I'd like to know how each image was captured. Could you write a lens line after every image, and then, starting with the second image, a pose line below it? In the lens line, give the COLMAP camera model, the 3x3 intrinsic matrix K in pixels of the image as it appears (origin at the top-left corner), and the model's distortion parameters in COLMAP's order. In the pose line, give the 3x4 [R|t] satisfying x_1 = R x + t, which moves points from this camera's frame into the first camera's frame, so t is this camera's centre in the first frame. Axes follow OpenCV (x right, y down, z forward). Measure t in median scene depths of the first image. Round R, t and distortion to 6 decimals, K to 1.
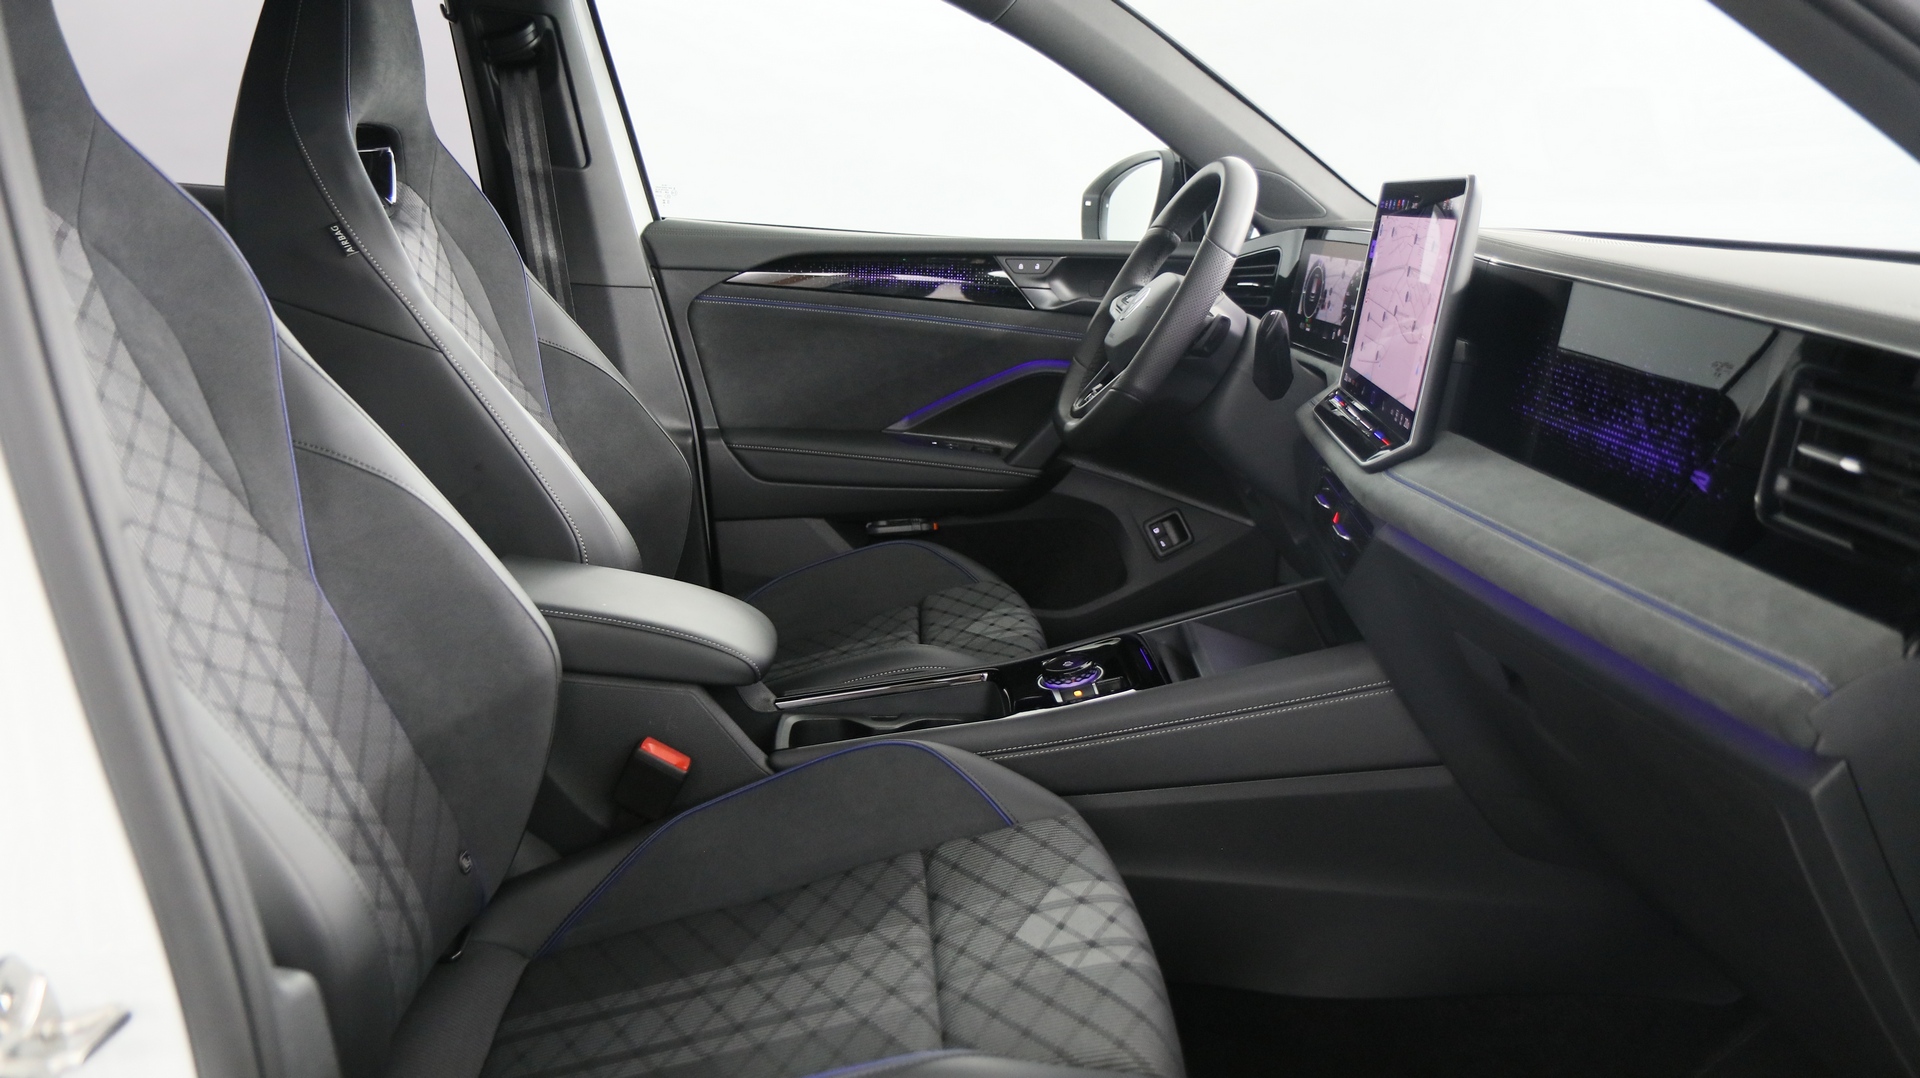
lens RADIAL K [[1467.0, 0, 975.6], [0, 1467.0, 553.4], [0, 0, 1]] dist [-0.031568, 0.032061]
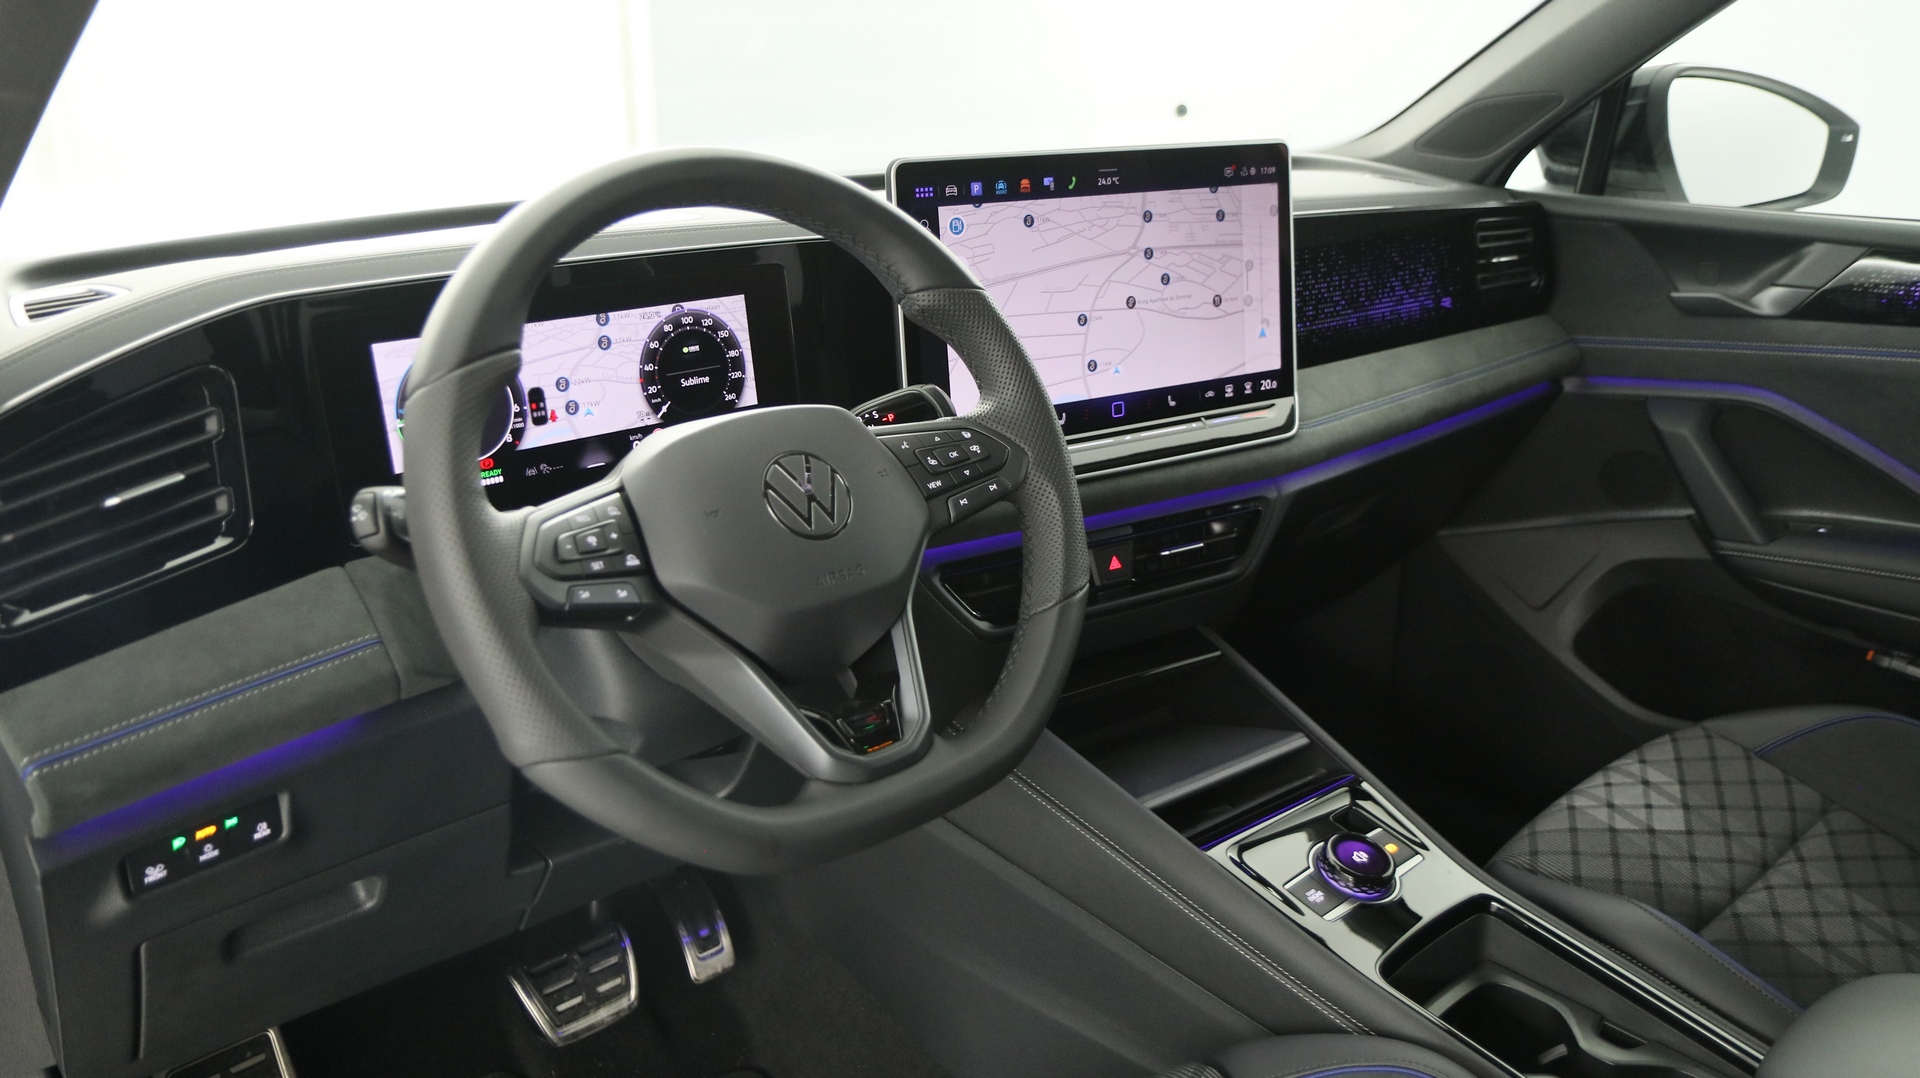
lens RADIAL K [[1467.0, 0, 953.4], [0, 1467.0, 545.8], [0, 0, 1]] dist [-0.031568, 0.032061]
pose [[-0.612331, -0.288594, 0.736046, -0.393547], [0.171045, 0.860588, 0.479721, -0.571197], [-0.771877, 0.419646, -0.477602, 1.867037]]
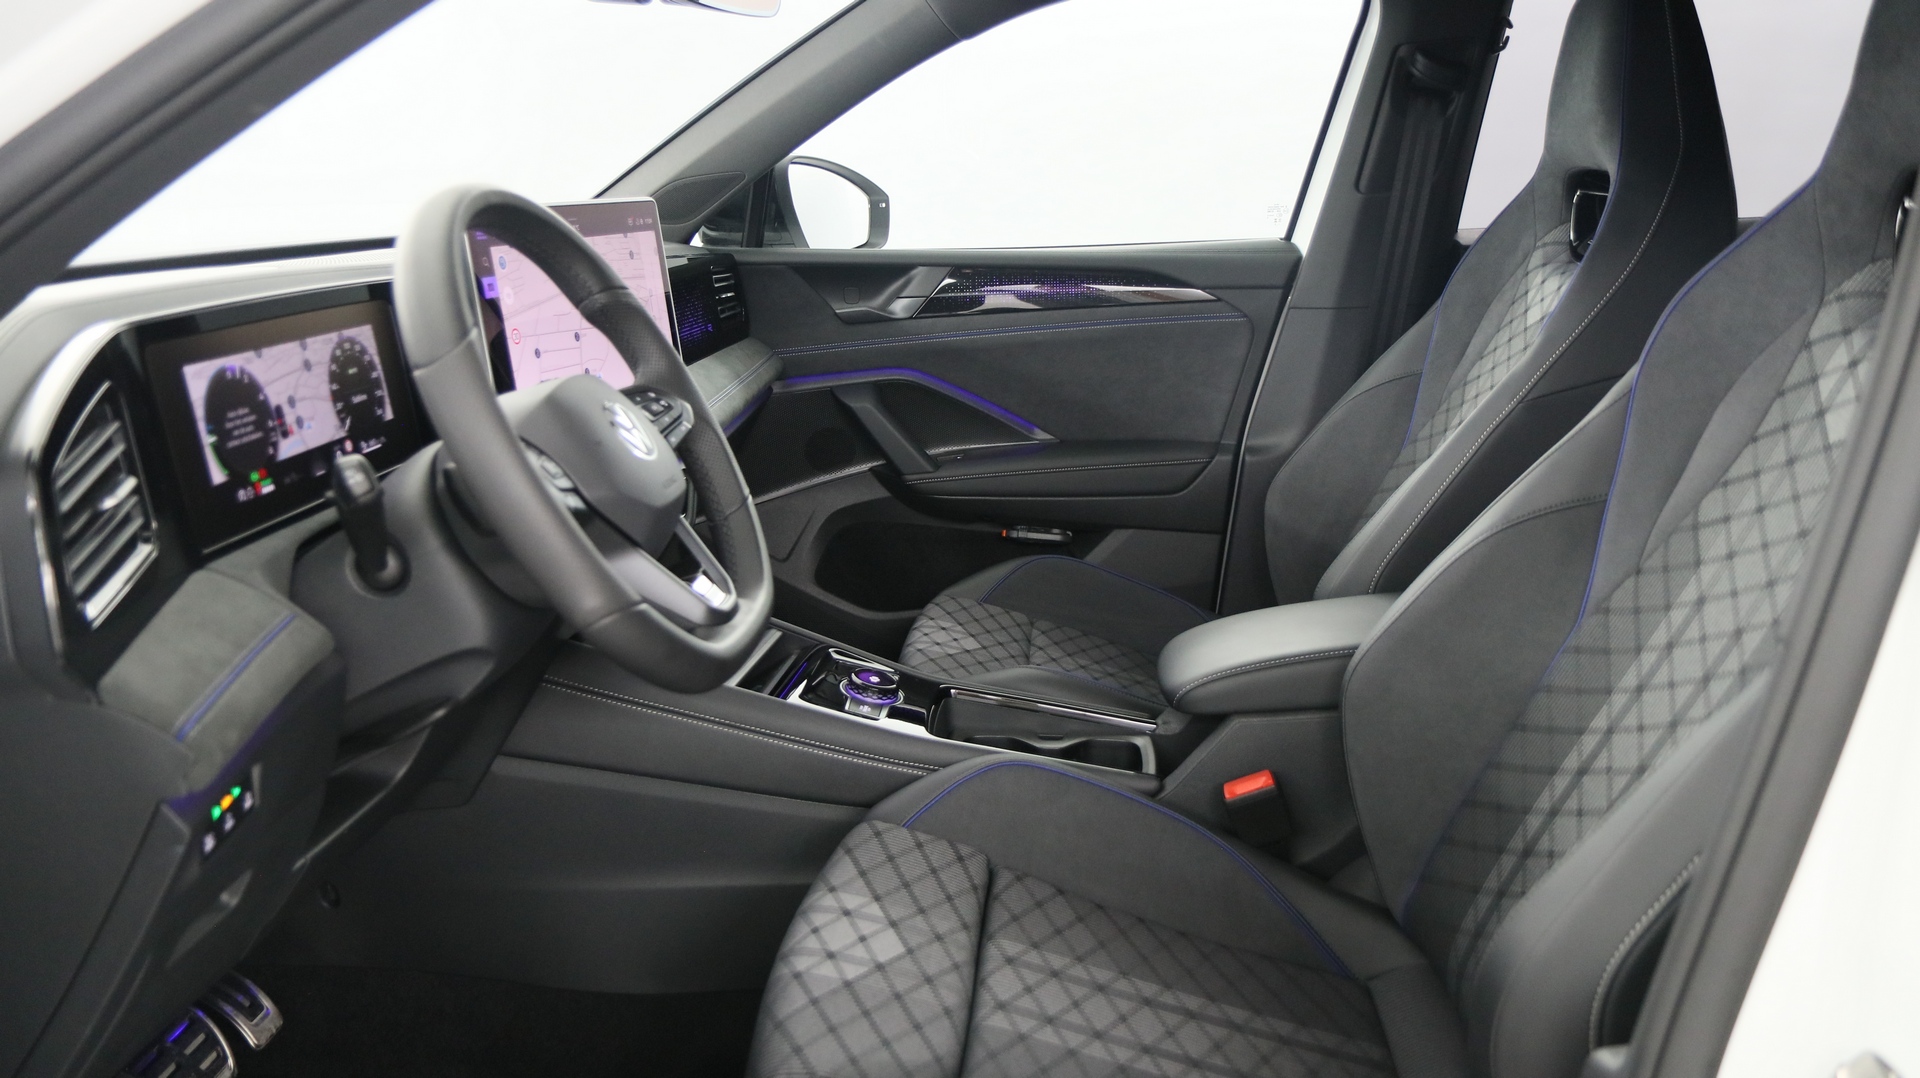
lens RADIAL K [[1467.0, 0, 967.3], [0, 1467.0, 552.0], [0, 0, 1]] dist [-0.031568, 0.032061]
pose [[-0.989645, -0.063612, 0.128667, -0.167722], [0.005944, 0.877496, 0.479546, -0.648683], [-0.143410, 0.475346, -0.868032, 2.397341]]
